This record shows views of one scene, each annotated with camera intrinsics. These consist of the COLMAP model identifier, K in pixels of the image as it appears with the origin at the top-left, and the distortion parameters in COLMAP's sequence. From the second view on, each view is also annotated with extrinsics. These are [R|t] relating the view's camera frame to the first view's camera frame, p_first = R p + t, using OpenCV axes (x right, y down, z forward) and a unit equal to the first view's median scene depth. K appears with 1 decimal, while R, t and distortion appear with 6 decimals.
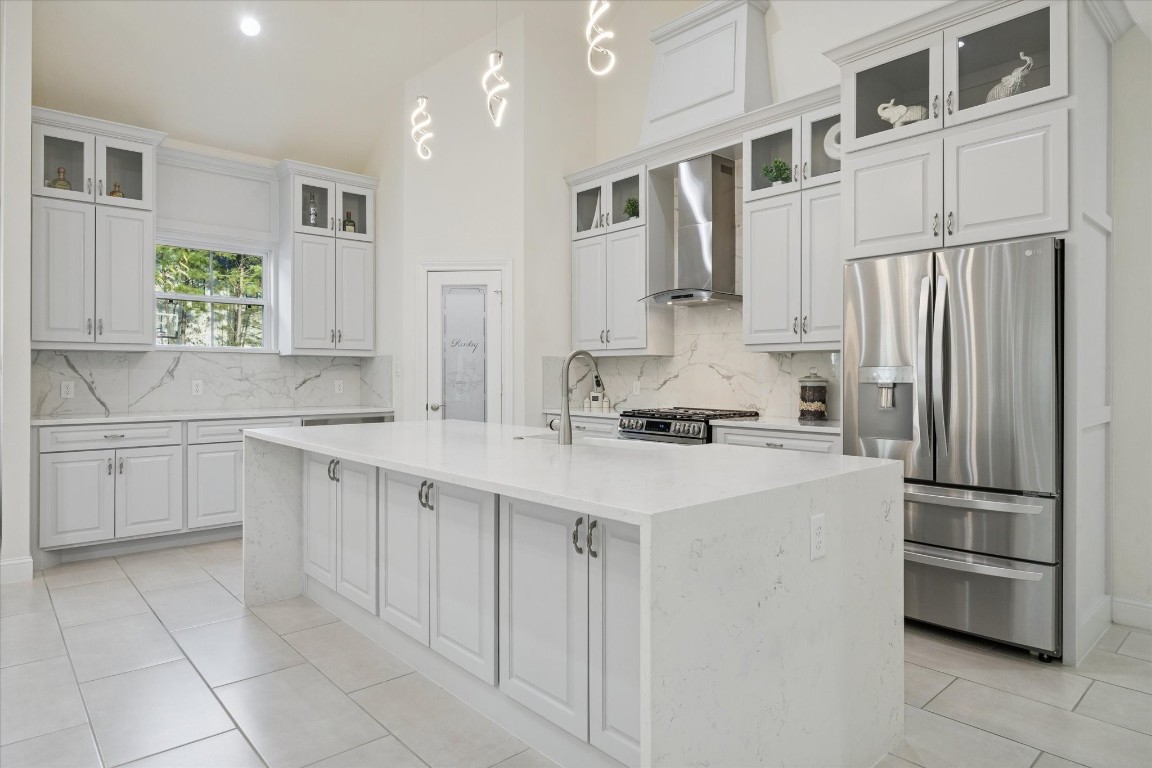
lens RADIAL K [[668.6, 0, 570.7], [0, 668.6, 378.7], [0, 0, 1]] dist [-0.021043, 0.005670]
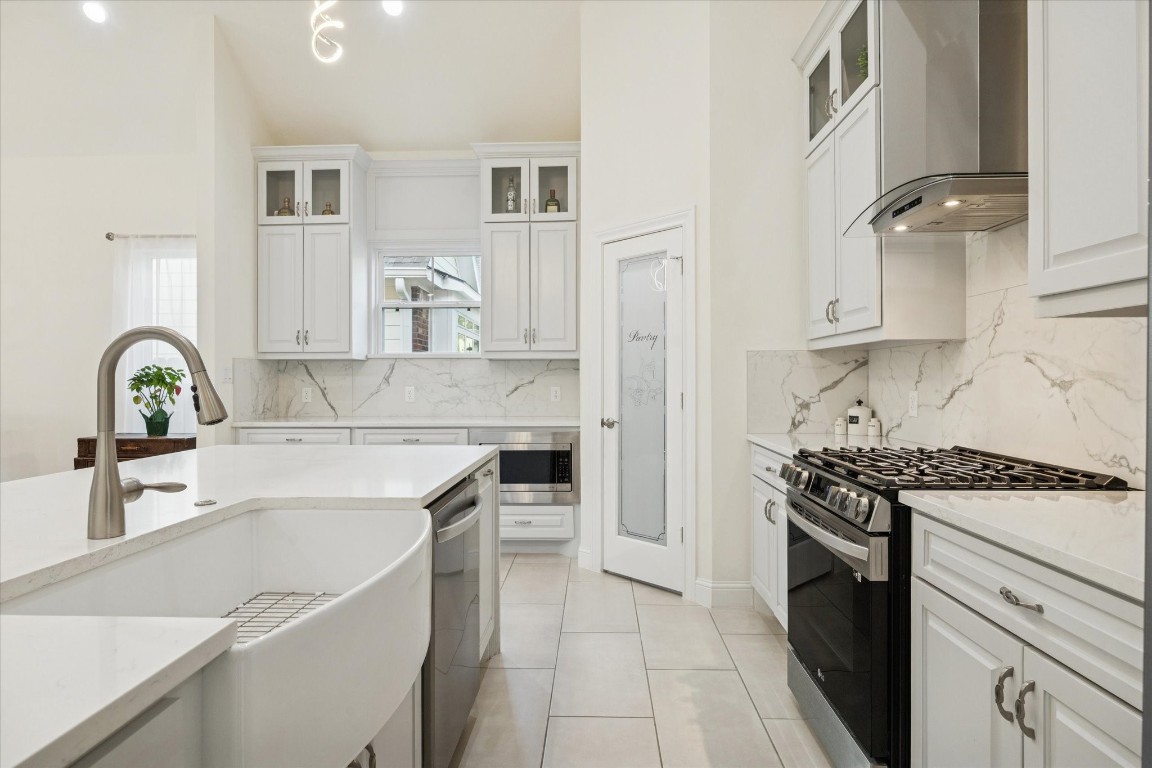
lens RADIAL K [[630.3, 0, 564.5], [0, 630.3, 383.7], [0, 0, 1]] dist [-0.007327, -0.001085]
pose [[0.717151, 0.000373, -0.696917, 0.295245], [0.001283, 0.999997, 0.001856, -0.003916], [0.696916, -0.002225, 0.717149, 0.530138]]
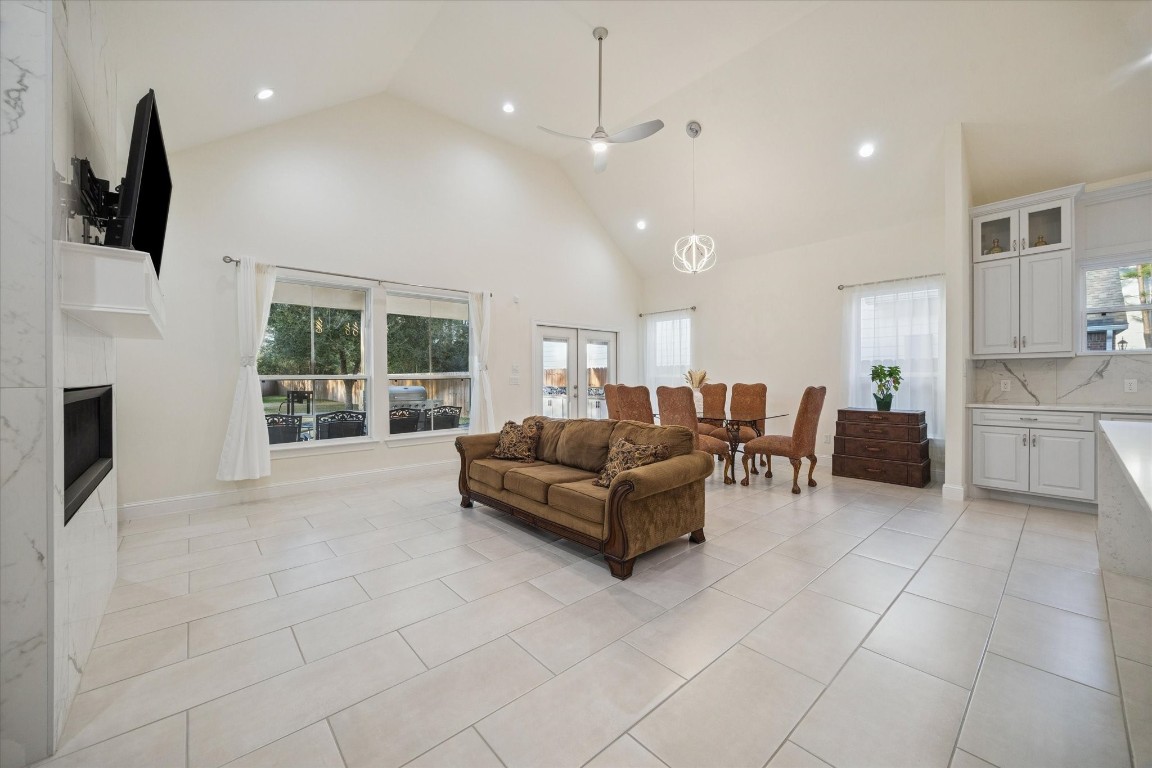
lens RADIAL K [[437.8, 0, 576.5], [0, 437.8, 379.4], [0, 0, 1]] dist [-0.008799, 0.000177]
pose [[-0.009757, 0.001628, -0.999951, 0.221504], [0.001410, 0.999998, 0.001614, -0.000167], [0.999951, -0.001394, -0.009760, 0.044470]]
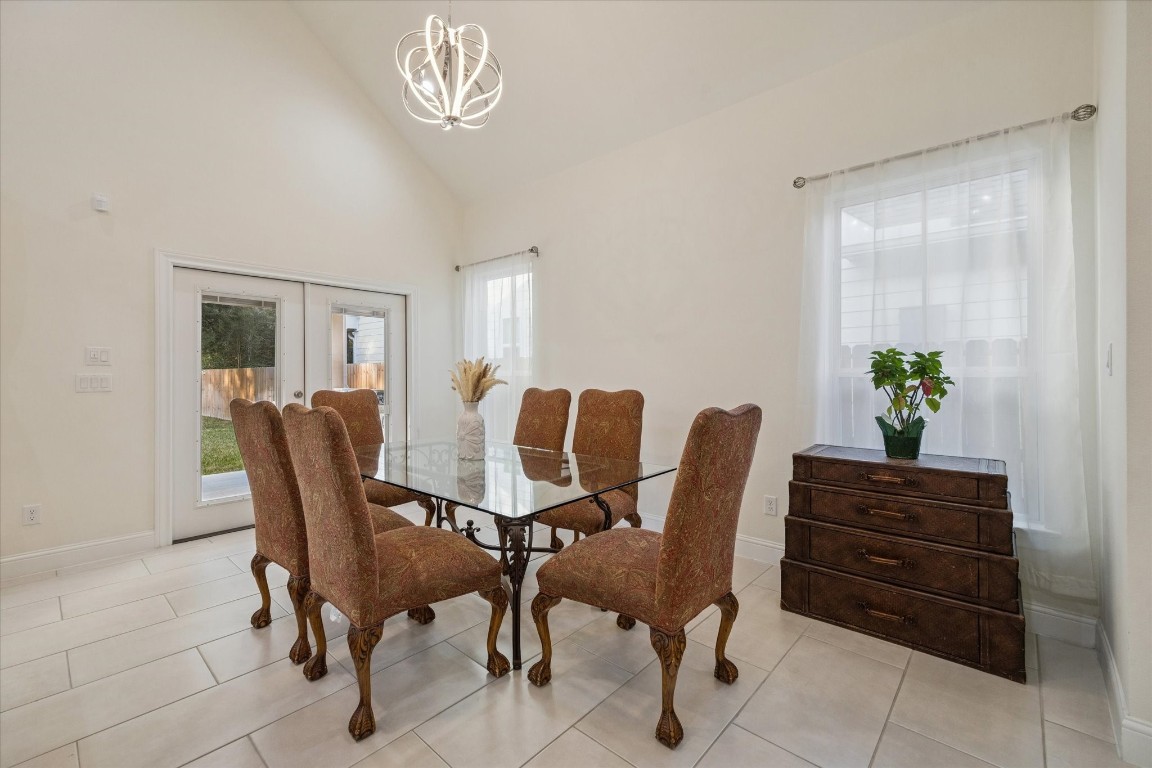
lens RADIAL K [[490.8, 0, 528.6], [0, 490.8, 372.4], [0, 0, 1]] dist [0.015688, 0.000006]
pose [[0.040162, -0.005141, -0.999180, -0.367000], [0.000489, 0.999987, -0.005125, -0.006402], [0.999193, -0.000283, 0.040164, 0.387604]]
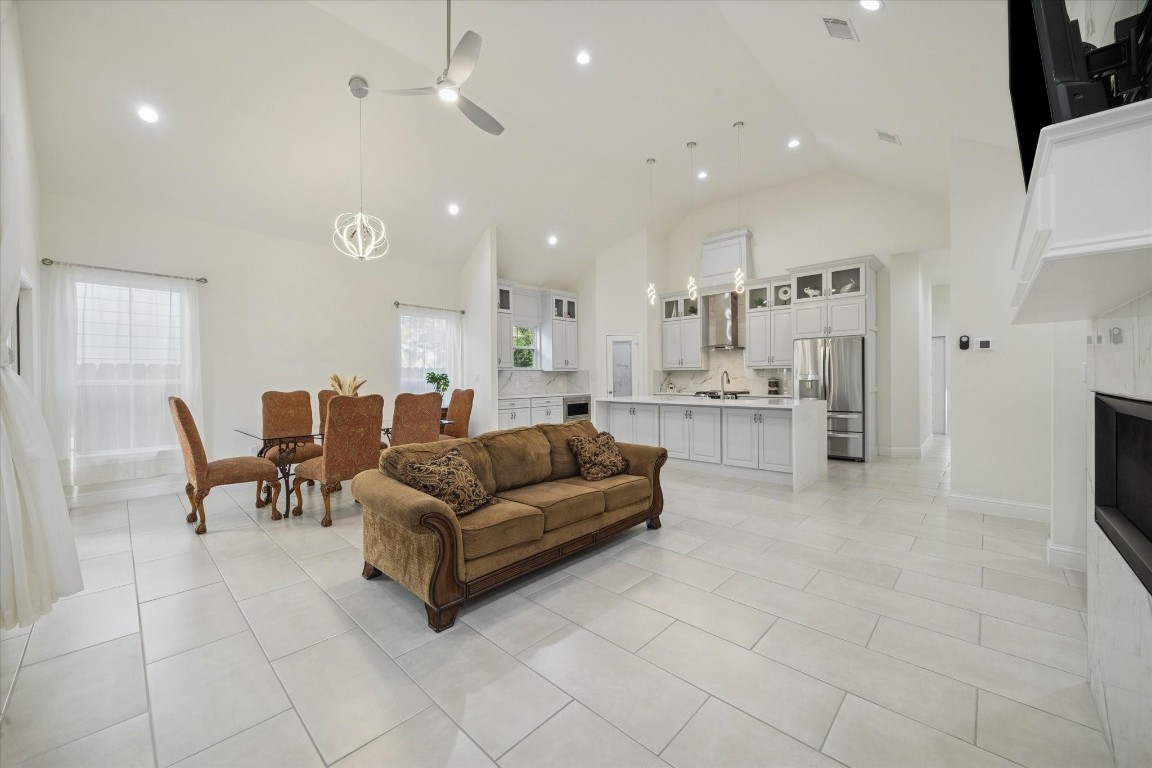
lens RADIAL K [[437.8, 0, 572.9], [0, 437.8, 382.2], [0, 0, 1]] dist [-0.008799, 0.000177]
pose [[0.996968, -0.011840, 0.076909, -0.533447], [0.011272, 0.999906, 0.007815, -0.008033], [-0.076994, -0.006924, 0.997007, -0.648942]]
